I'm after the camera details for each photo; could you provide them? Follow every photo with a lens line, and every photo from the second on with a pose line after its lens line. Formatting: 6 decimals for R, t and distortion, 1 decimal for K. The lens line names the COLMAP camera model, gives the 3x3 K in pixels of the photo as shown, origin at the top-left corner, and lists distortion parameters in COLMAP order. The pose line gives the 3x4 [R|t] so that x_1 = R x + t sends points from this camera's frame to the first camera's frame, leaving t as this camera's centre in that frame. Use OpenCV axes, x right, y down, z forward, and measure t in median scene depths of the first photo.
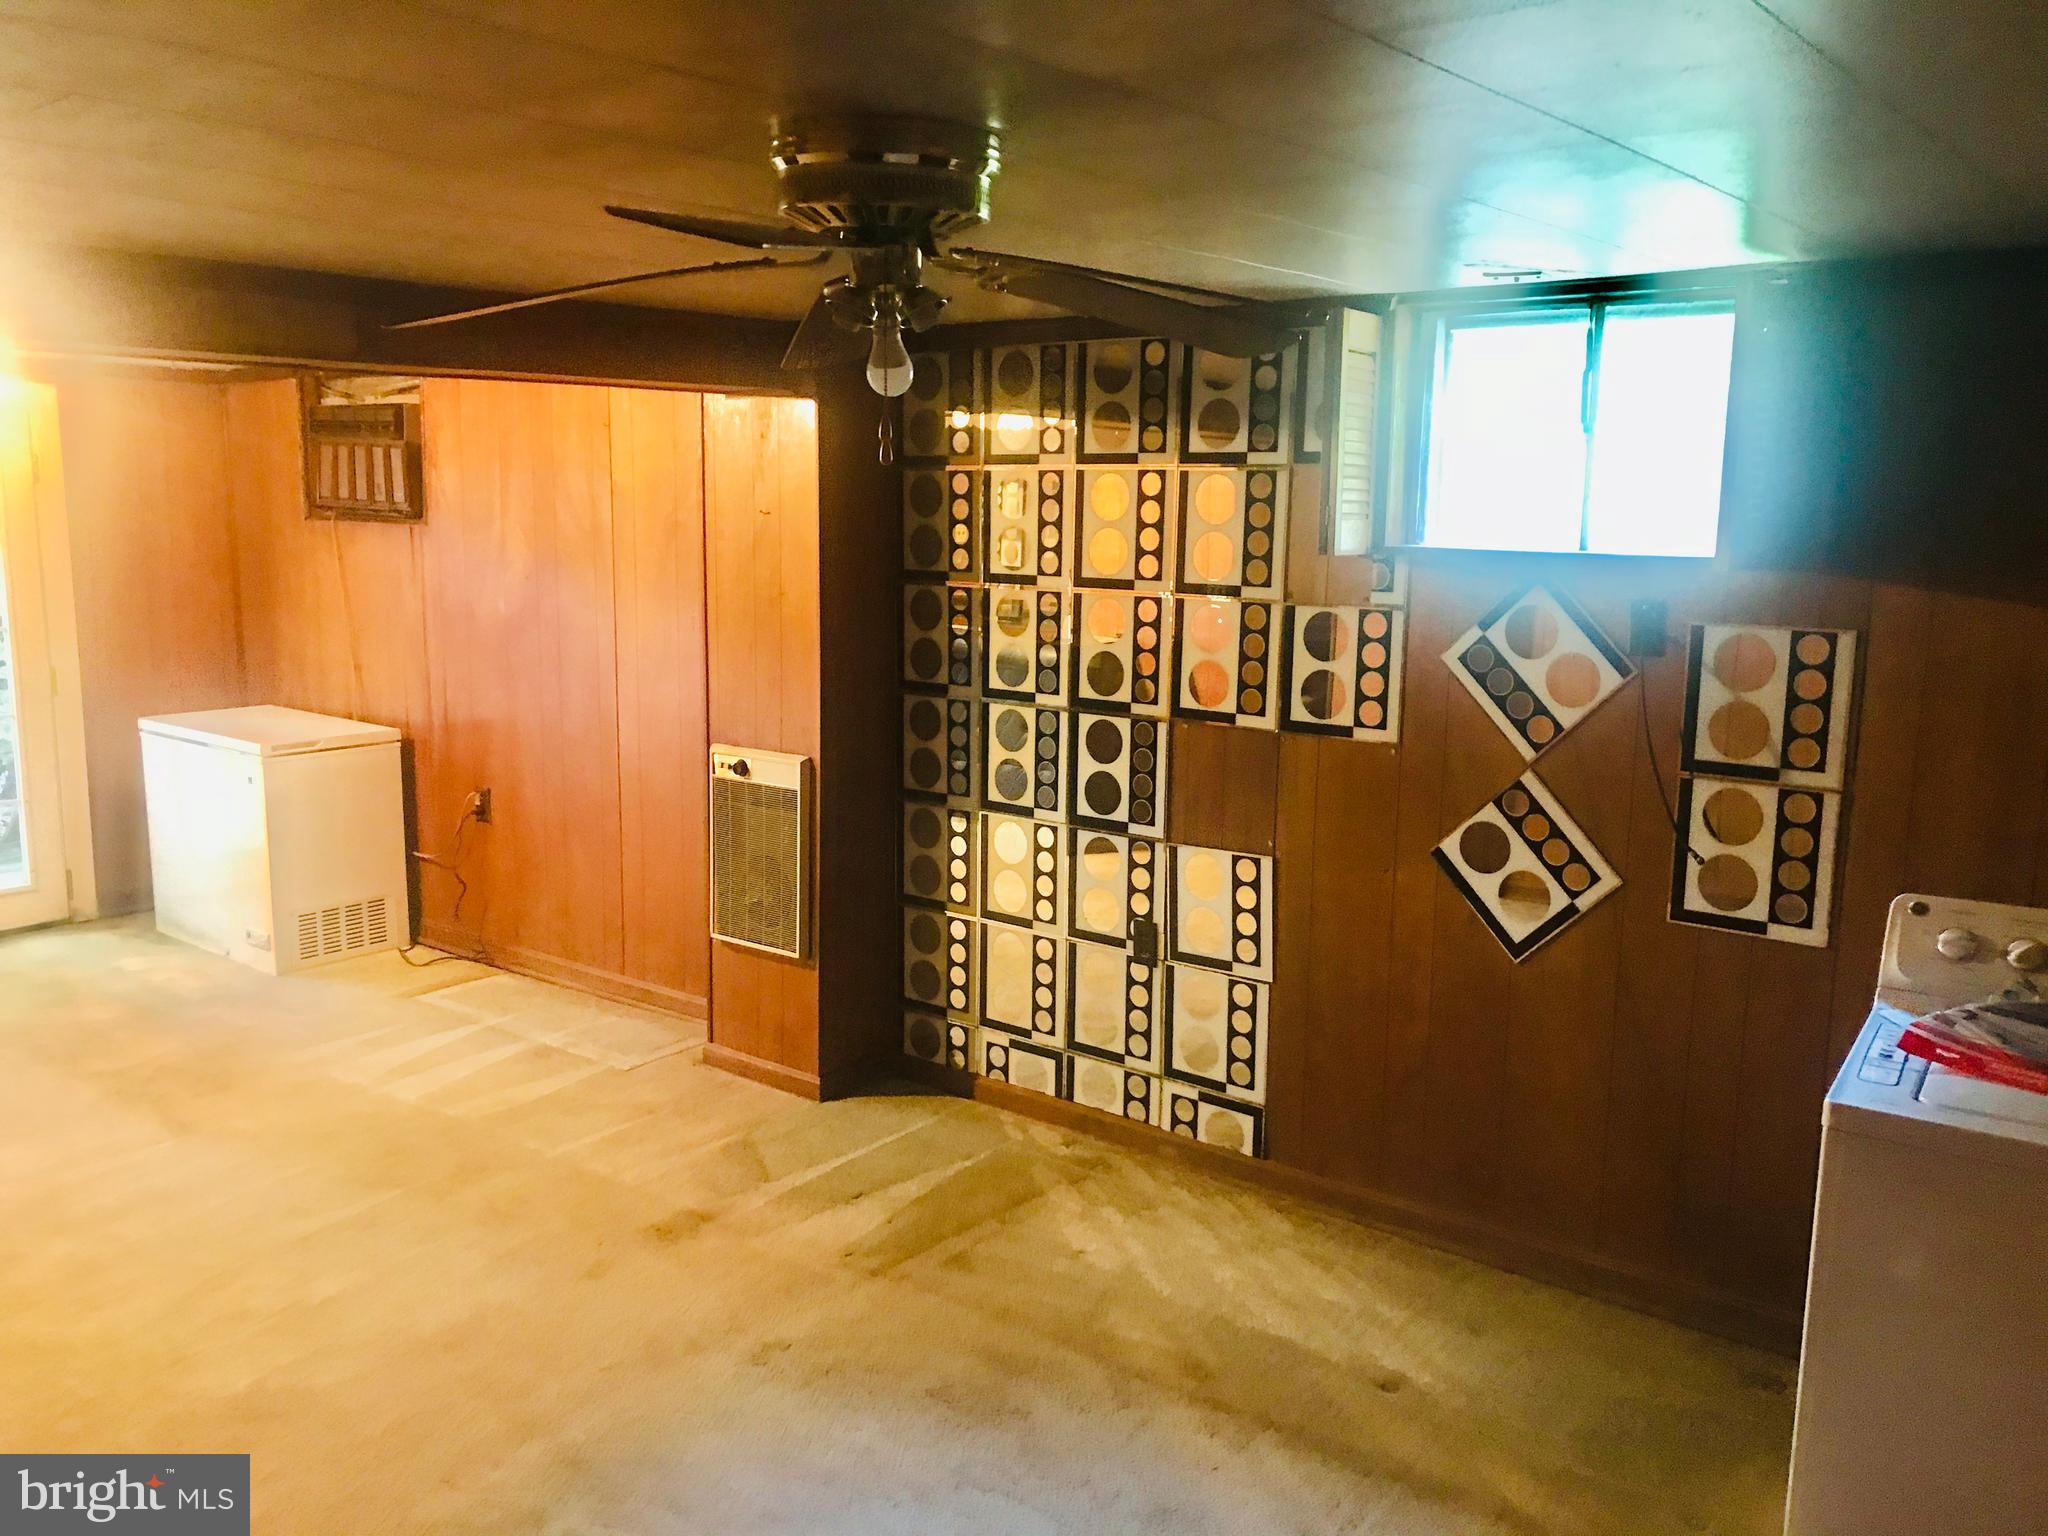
lens RADIAL K [[1675.9, 0, 1024.4], [0, 1675.9, 750.3], [0, 0, 1]] dist [0.045950, -0.049927]
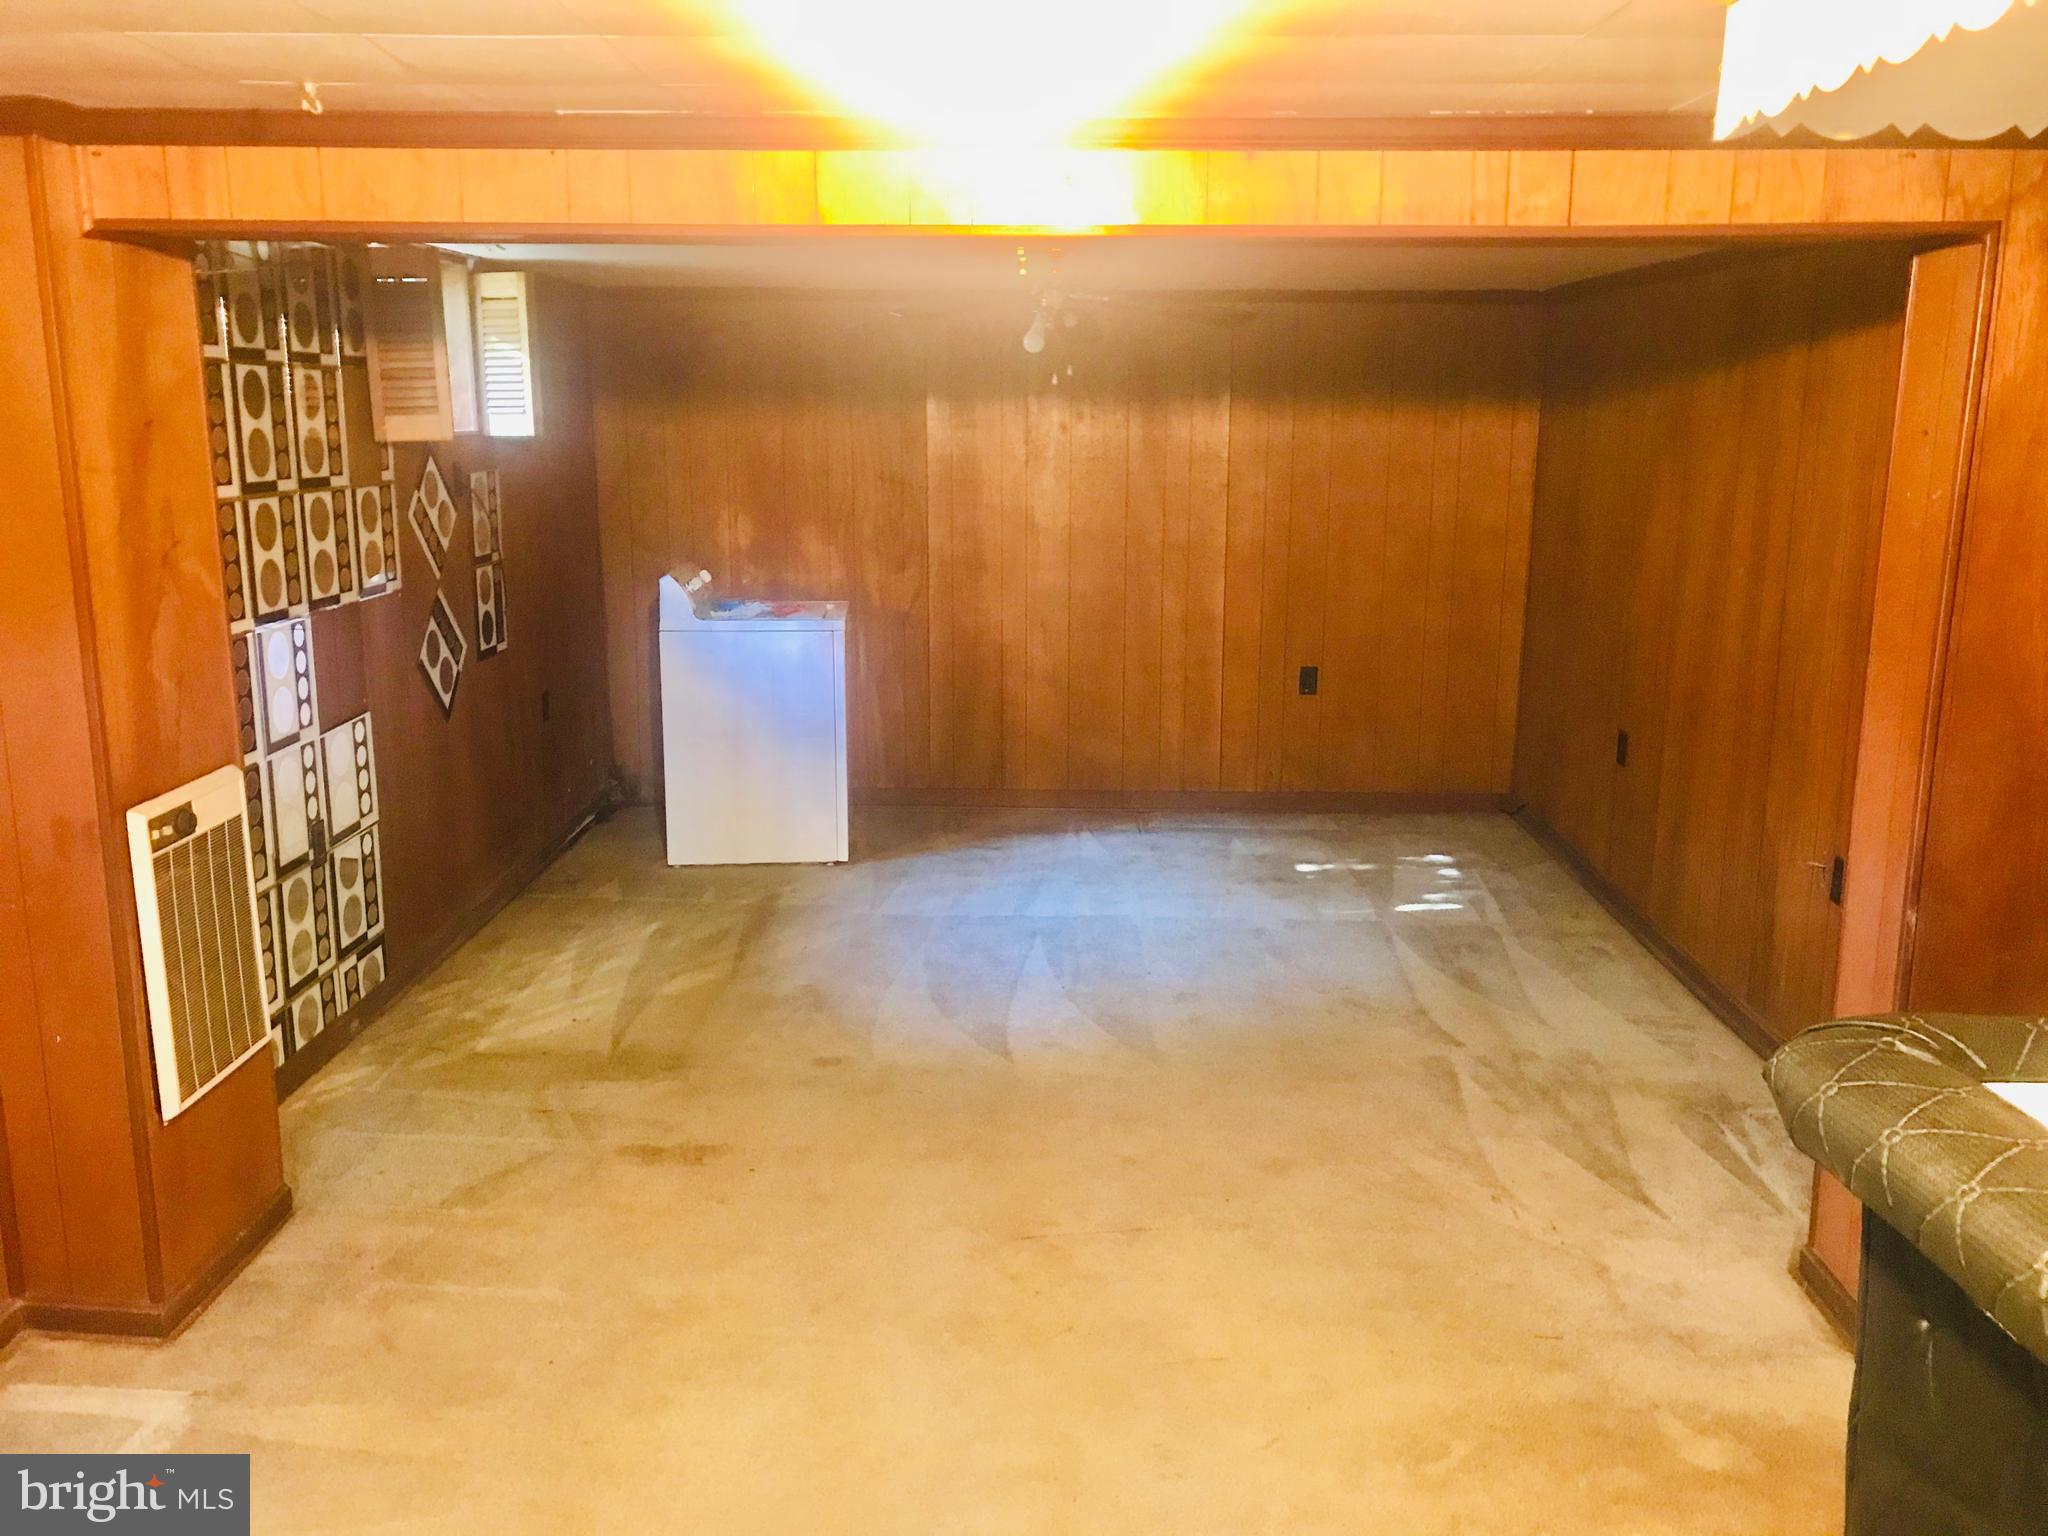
lens RADIAL K [[1675.9, 0, 1024.4], [0, 1675.9, 750.3], [0, 0, 1]] dist [0.045950, -0.049927]
pose [[-0.603361, -0.173248, 0.778422, -1.113231], [0.112377, 0.947905, 0.298073, -0.221779], [-0.789511, 0.267322, -0.552459, 1.400607]]
